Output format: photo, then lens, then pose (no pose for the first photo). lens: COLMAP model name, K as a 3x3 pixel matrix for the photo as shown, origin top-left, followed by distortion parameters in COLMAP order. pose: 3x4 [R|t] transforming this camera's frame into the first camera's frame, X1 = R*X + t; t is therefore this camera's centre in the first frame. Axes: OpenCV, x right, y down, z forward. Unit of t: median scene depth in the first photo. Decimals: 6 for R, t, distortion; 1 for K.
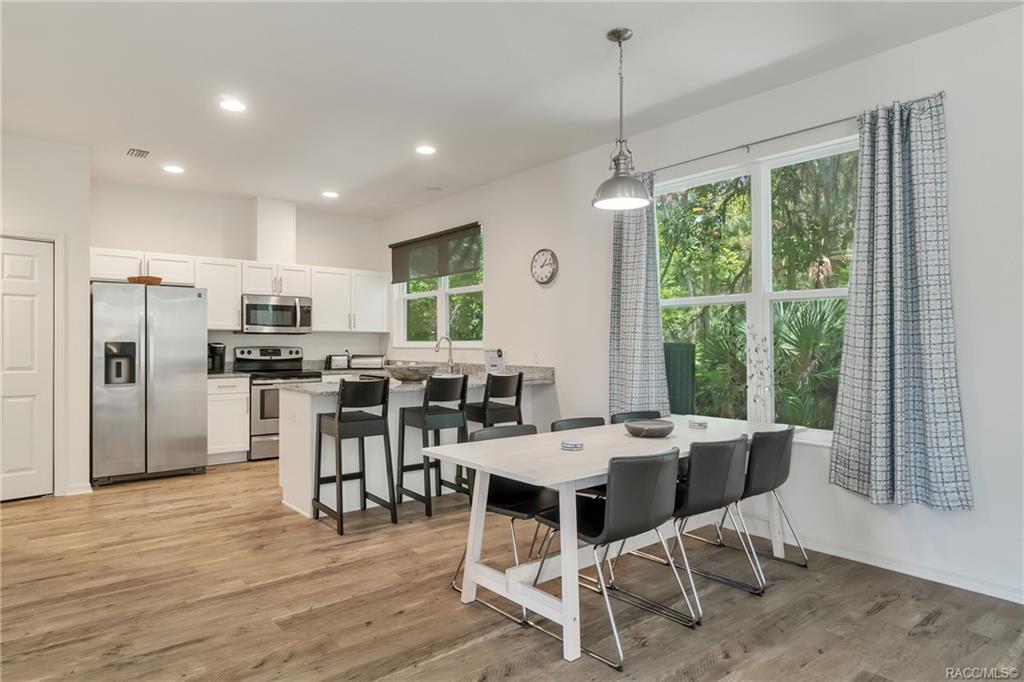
lens RADIAL K [[597.4, 0, 478.9], [0, 597.4, 346.0], [0, 0, 1]] dist [-0.006155, -0.000987]
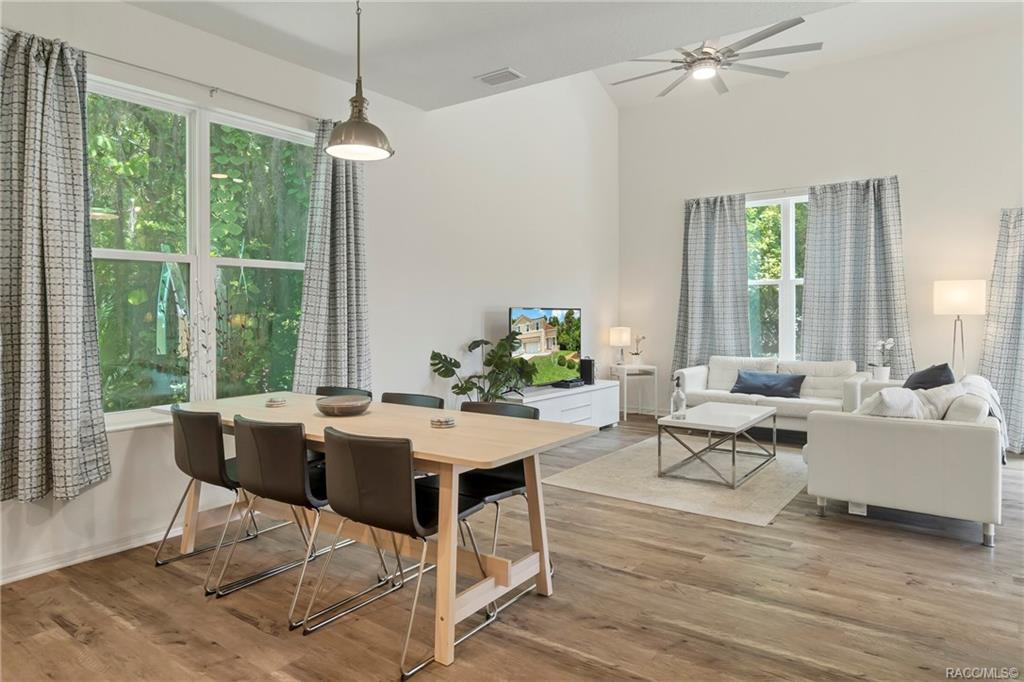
lens RADIAL K [[636.1, 0, 508.5], [0, 636.1, 305.5], [0, 0, 1]] dist [0.002458, 0.000383]
pose [[-0.268798, 0.007694, 0.963166, -0.422100], [0.001148, 0.999970, -0.007667, -0.003039], [-0.963196, -0.000955, -0.268799, 0.598627]]
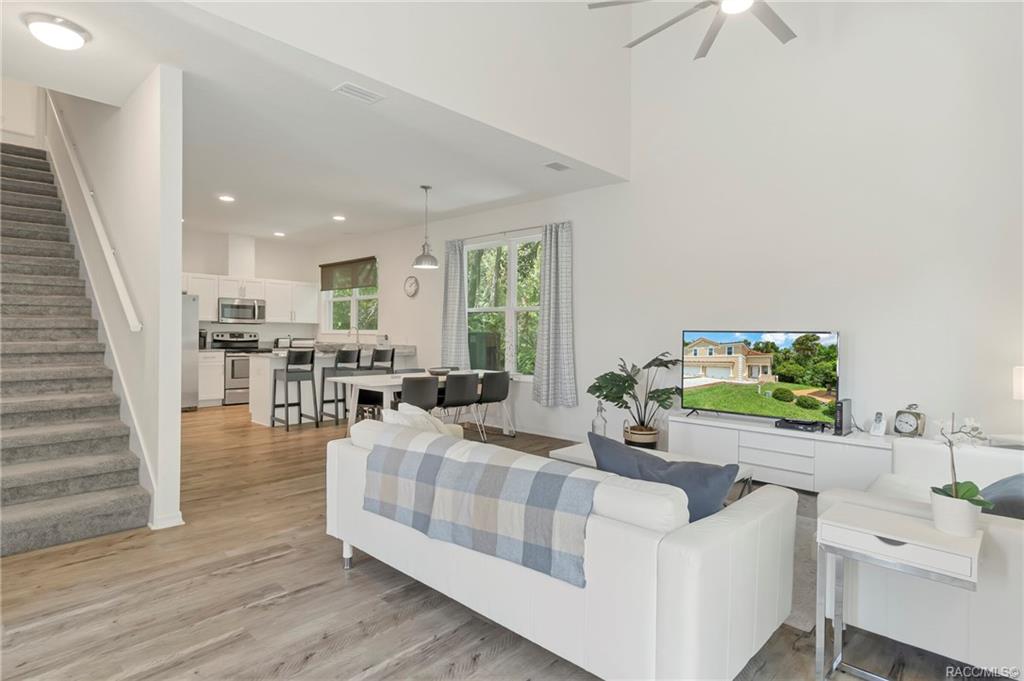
lens RADIAL K [[537.6, 0, 490.6], [0, 537.6, 340.9], [0, 0, 1]] dist [0.000996, -0.038166]
pose [[0.989079, 0.007521, 0.147196, 0.106369], [-0.009355, 0.999887, 0.011773, 0.001697], [-0.147091, -0.013022, 0.989037, -0.540268]]
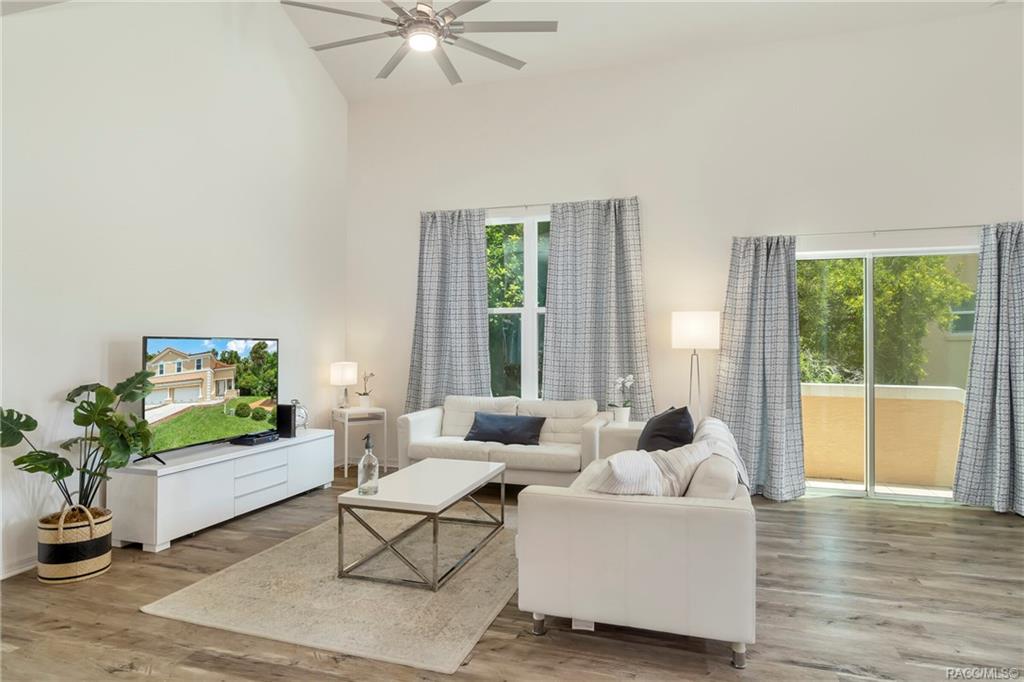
lens RADIAL K [[623.6, 0, 510.1], [0, 623.6, 321.5], [0, 0, 1]] dist [0.016909, -0.001406]
pose [[-0.574012, 0.028203, 0.818361, -0.235651], [-0.002627, 0.999338, -0.036282, -0.001087], [-0.818843, -0.022976, -0.573558, 0.386944]]
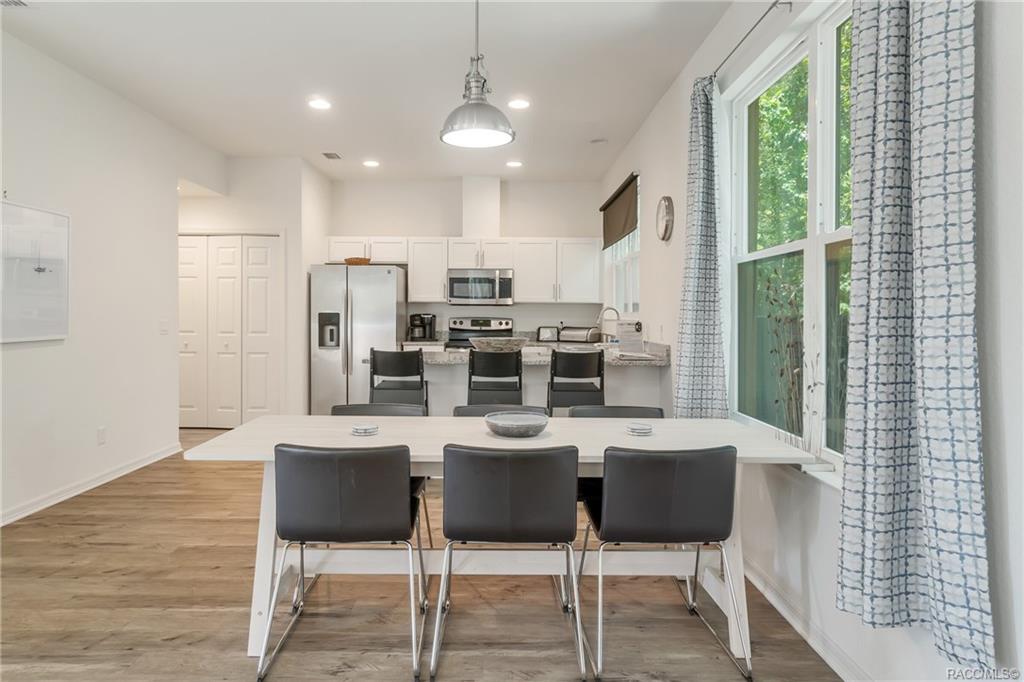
lens RADIAL K [[616.1, 0, 508.2], [0, 616.1, 338.1], [0, 0, 1]] dist [-0.002459, -0.000888]
pose [[0.785722, 0.026601, -0.618007, 0.447102], [-0.007029, 0.999394, 0.034080, -0.000165], [0.618539, -0.022433, 0.785433, 0.217676]]
